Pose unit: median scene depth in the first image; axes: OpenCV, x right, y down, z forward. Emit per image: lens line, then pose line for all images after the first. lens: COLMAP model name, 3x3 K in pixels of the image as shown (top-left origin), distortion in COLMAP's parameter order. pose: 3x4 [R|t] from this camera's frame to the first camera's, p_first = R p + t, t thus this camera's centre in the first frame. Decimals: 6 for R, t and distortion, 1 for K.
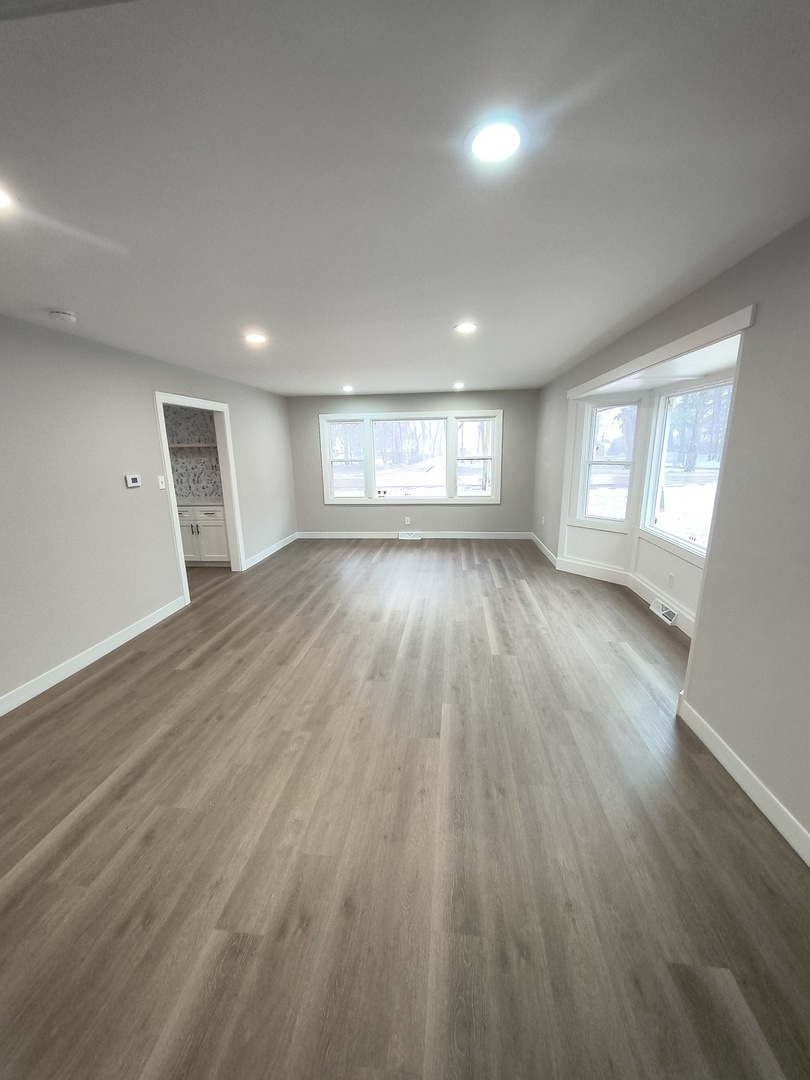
lens RADIAL K [[402.9, 0, 408.6], [0, 402.9, 538.9], [0, 0, 1]] dist [-0.000387, 0.000049]
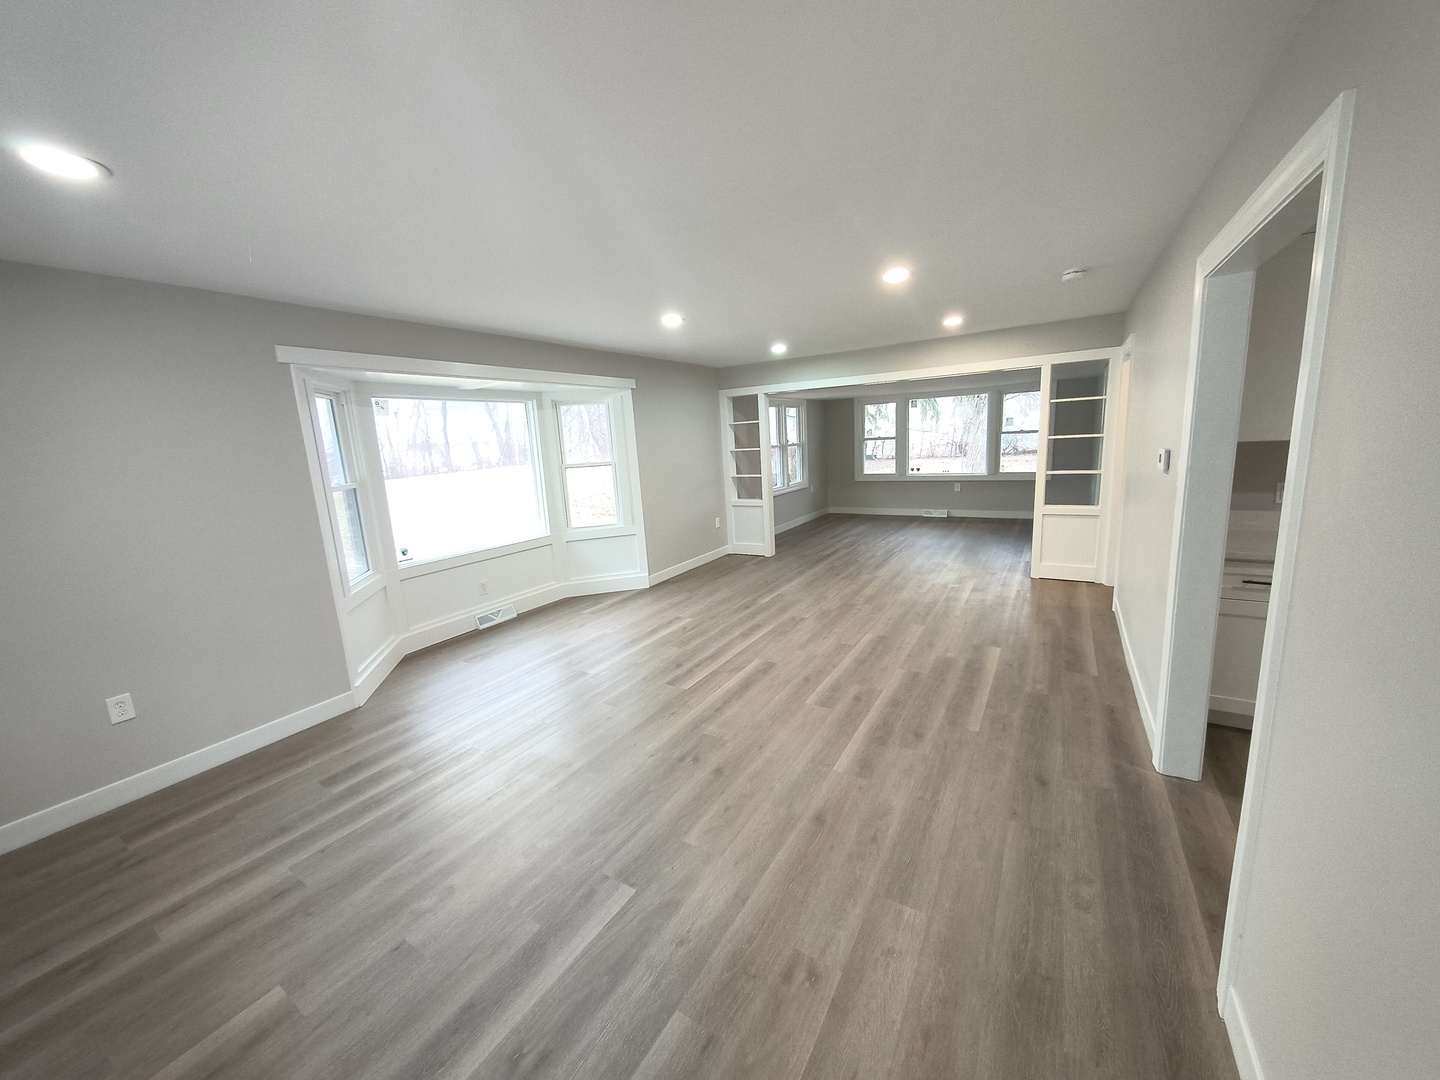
lens RADIAL K [[537.3, 0, 717.8], [0, 537.3, 537.5], [0, 0, 1]] dist [-0.000387, 0.000049]
pose [[-0.898365, -0.011752, 0.439092, -0.389169], [0.167455, 0.914986, 0.367096, -0.351152], [-0.406077, 0.403314, -0.820024, 1.592481]]
